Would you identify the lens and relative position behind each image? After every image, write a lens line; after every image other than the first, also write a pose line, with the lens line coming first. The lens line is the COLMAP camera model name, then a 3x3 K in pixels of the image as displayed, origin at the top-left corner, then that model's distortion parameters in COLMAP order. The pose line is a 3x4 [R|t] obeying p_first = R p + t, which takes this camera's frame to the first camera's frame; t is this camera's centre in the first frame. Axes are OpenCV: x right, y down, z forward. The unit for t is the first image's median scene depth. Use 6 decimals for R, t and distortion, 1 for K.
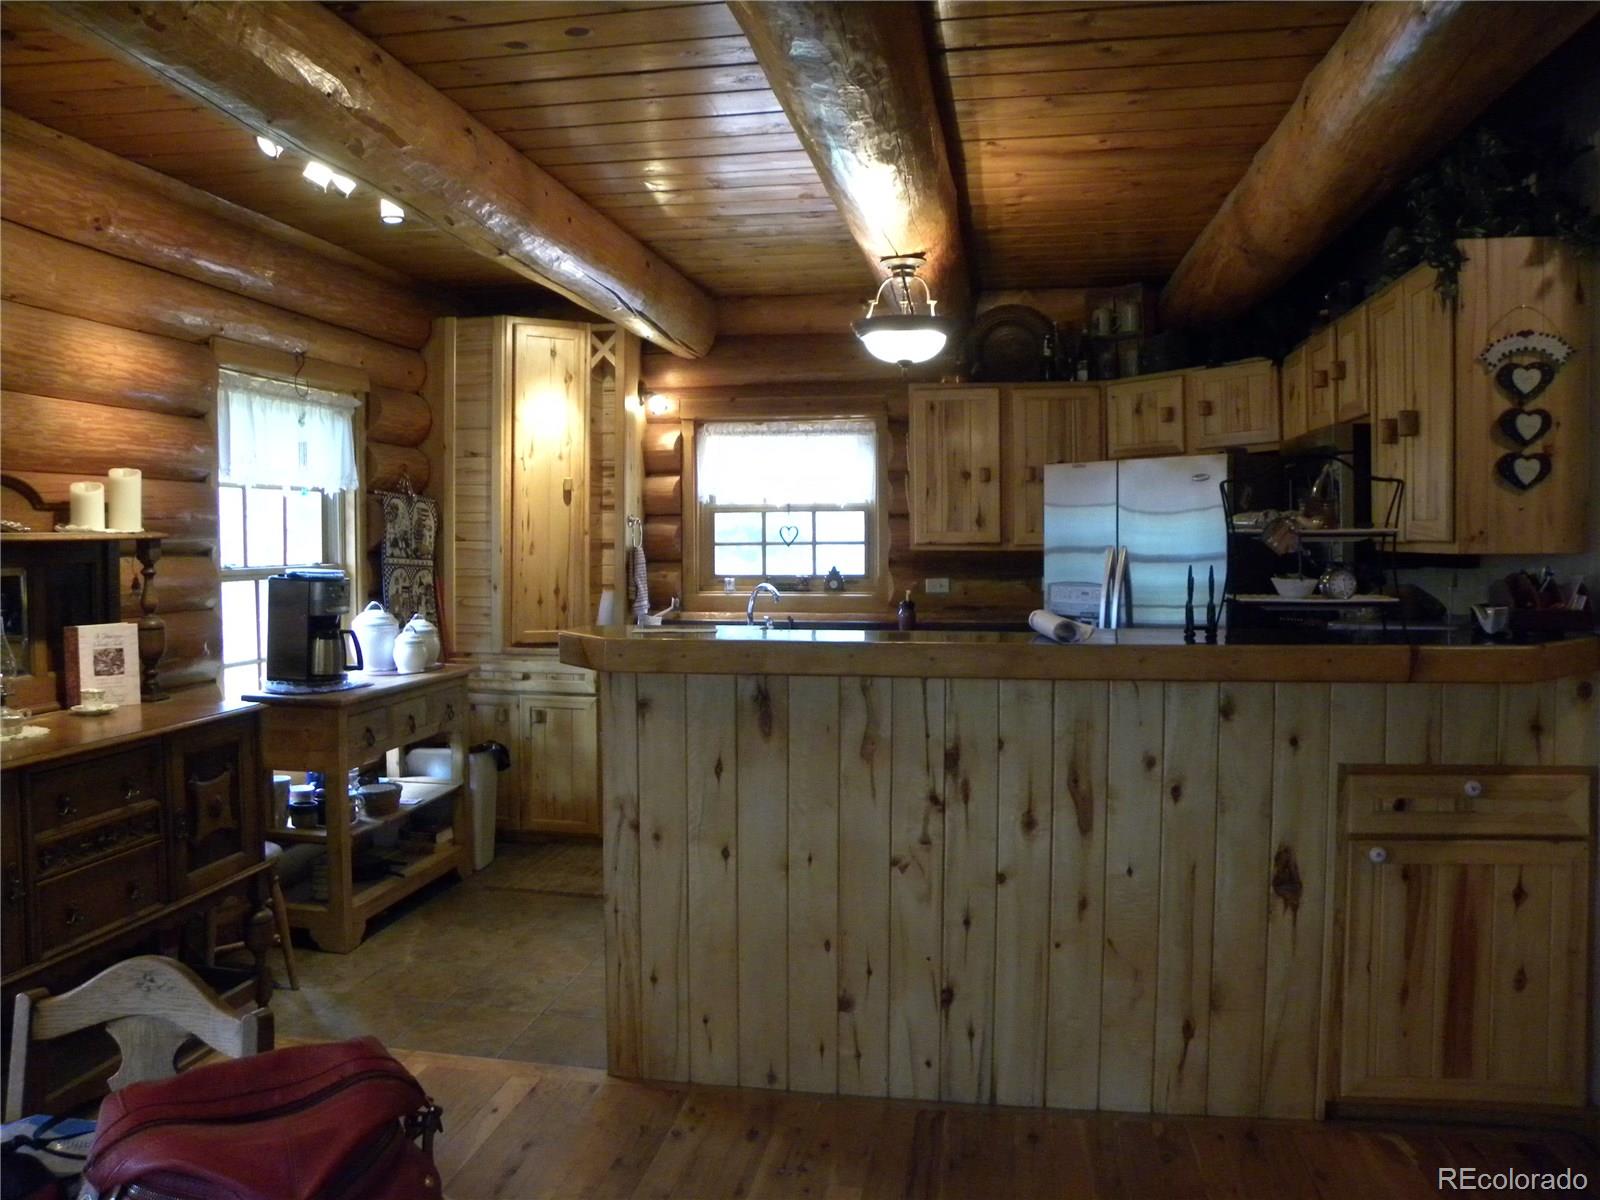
lens RADIAL K [[1210.5, 0, 787.8], [0, 1210.5, 579.7], [0, 0, 1]] dist [-0.152337, 0.096881]
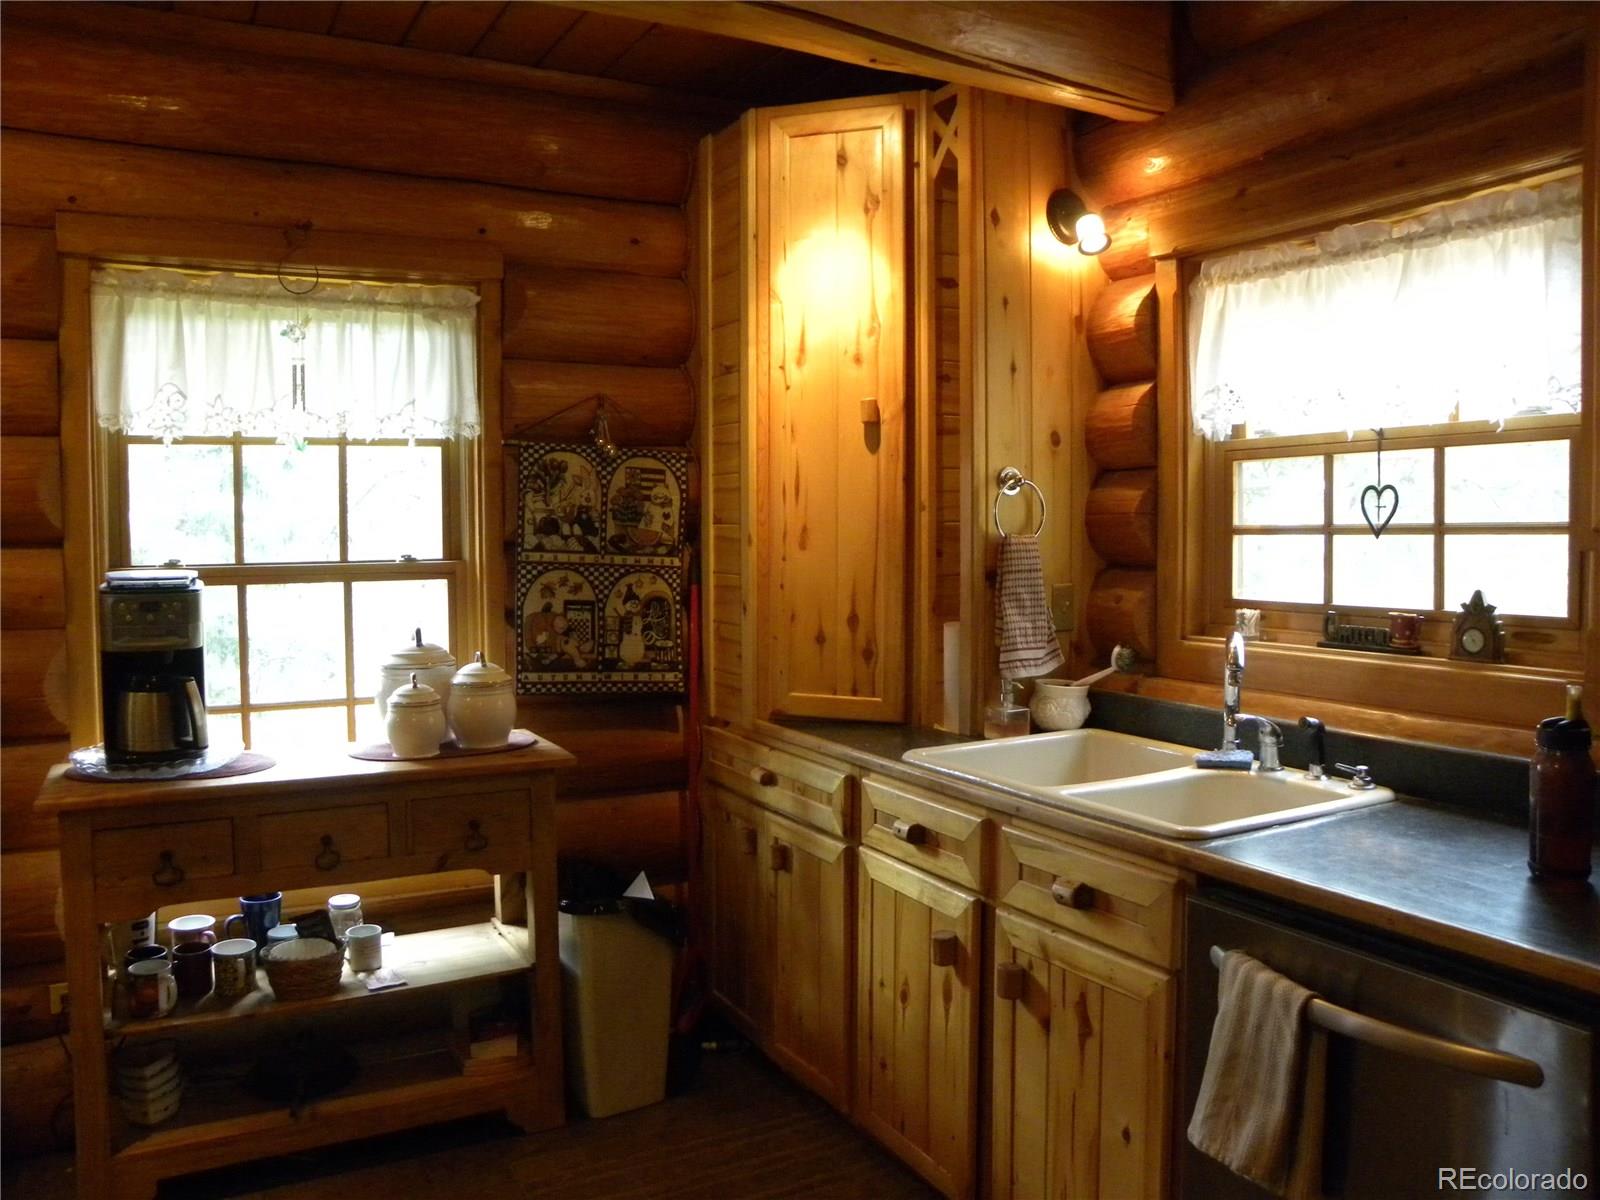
lens RADIAL K [[1210.5, 0, 787.8], [0, 1210.5, 579.7], [0, 0, 1]] dist [-0.152337, 0.096881]
pose [[0.625683, 0.032125, -0.779416, 0.198668], [-0.023200, 0.999476, 0.022571, -0.019561], [0.779732, 0.003960, 0.626100, 0.672185]]
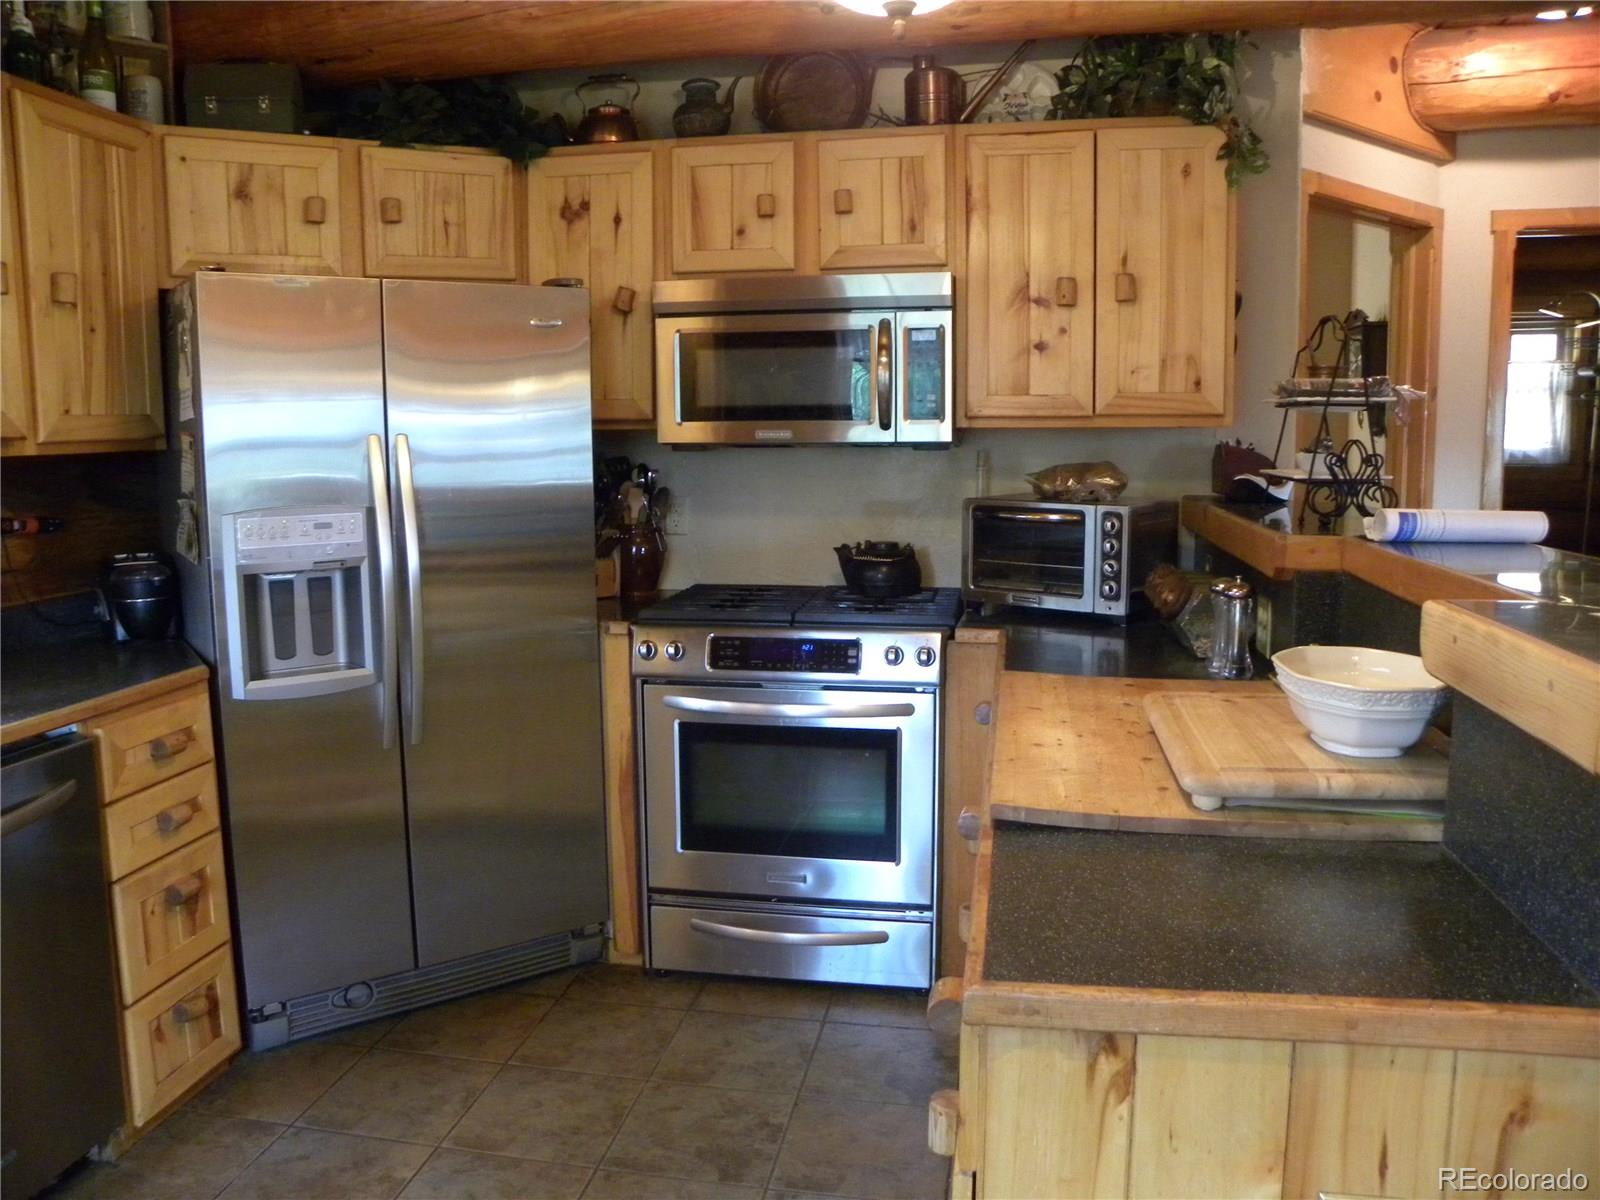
lens RADIAL K [[1210.5, 0, 787.8], [0, 1210.5, 579.7], [0, 0, 1]] dist [-0.152337, 0.096881]
pose [[0.006029, -0.125277, 0.992103, -0.246302], [0.046491, 0.991084, 0.124866, -0.018739], [-0.998901, 0.045371, 0.011799, 0.701335]]
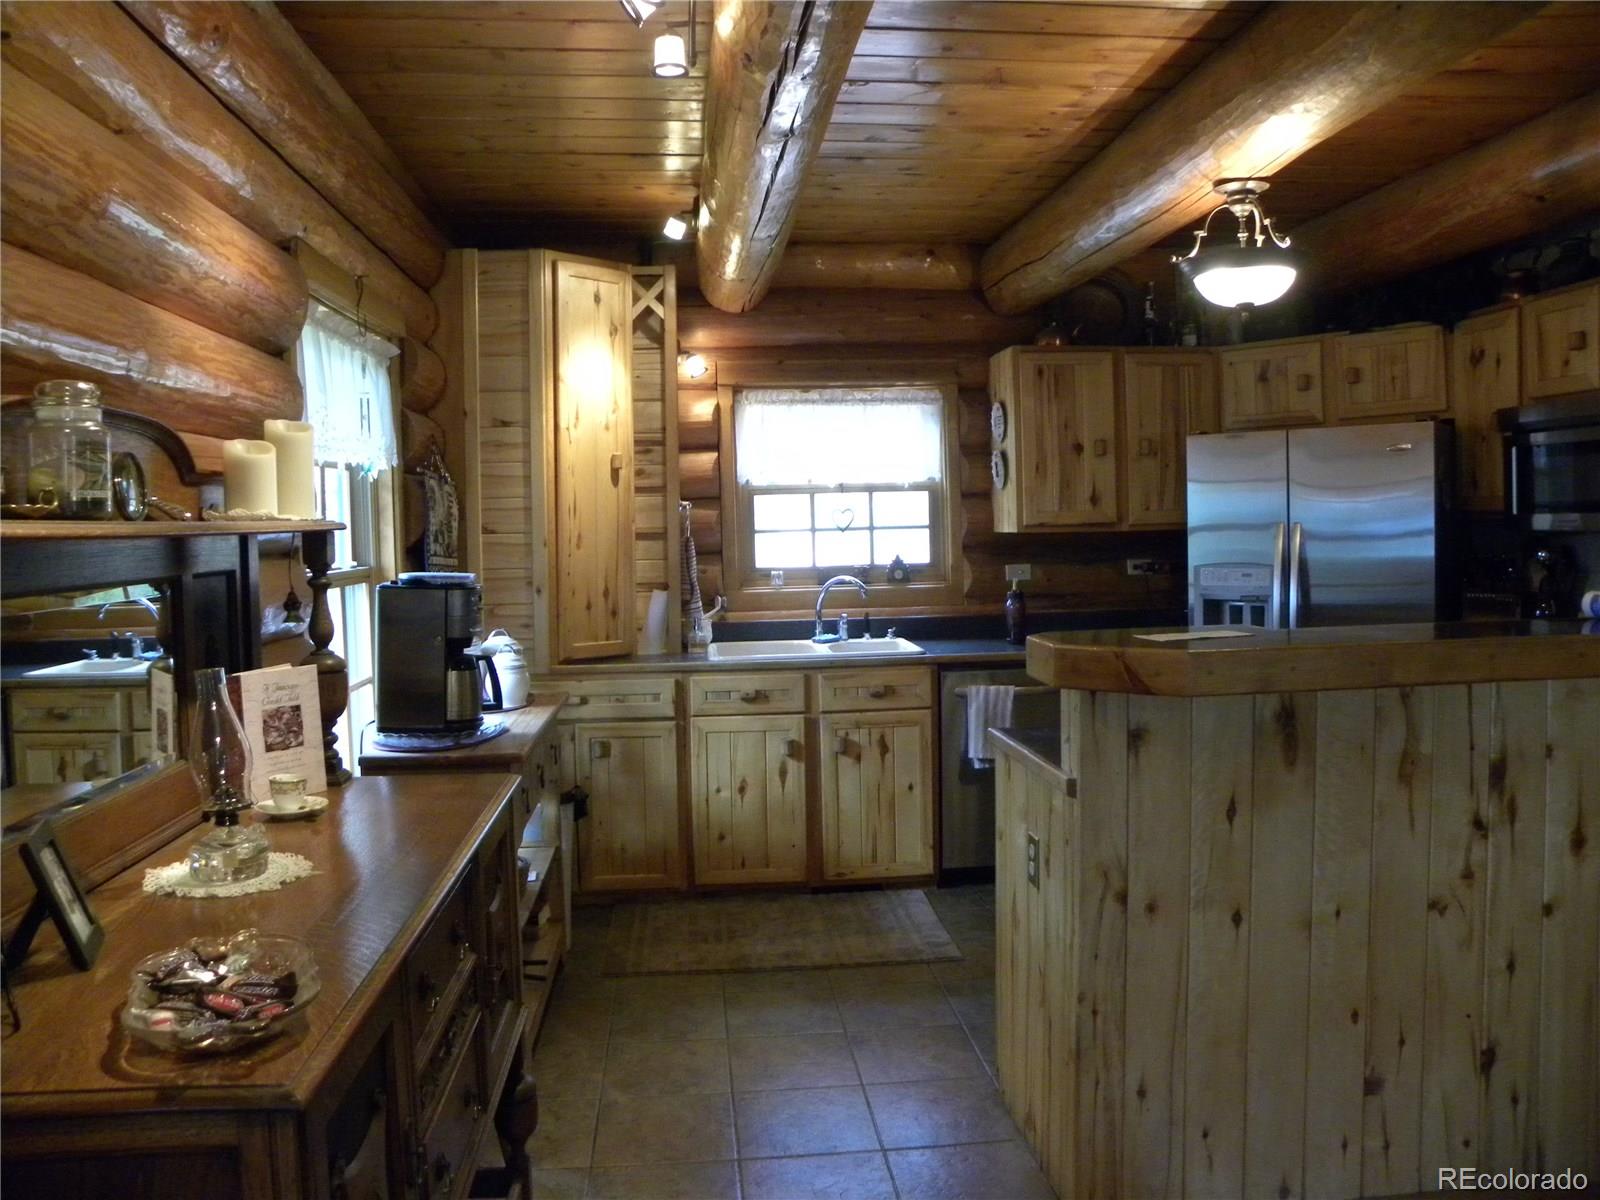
lens RADIAL K [[1210.5, 0, 787.8], [0, 1210.5, 579.7], [0, 0, 1]] dist [-0.152337, 0.096881]
pose [[0.965235, -0.031672, 0.259459, -0.291719], [0.029927, 0.999495, 0.010676, -0.004676], [-0.259666, -0.002540, 0.965695, 0.190134]]
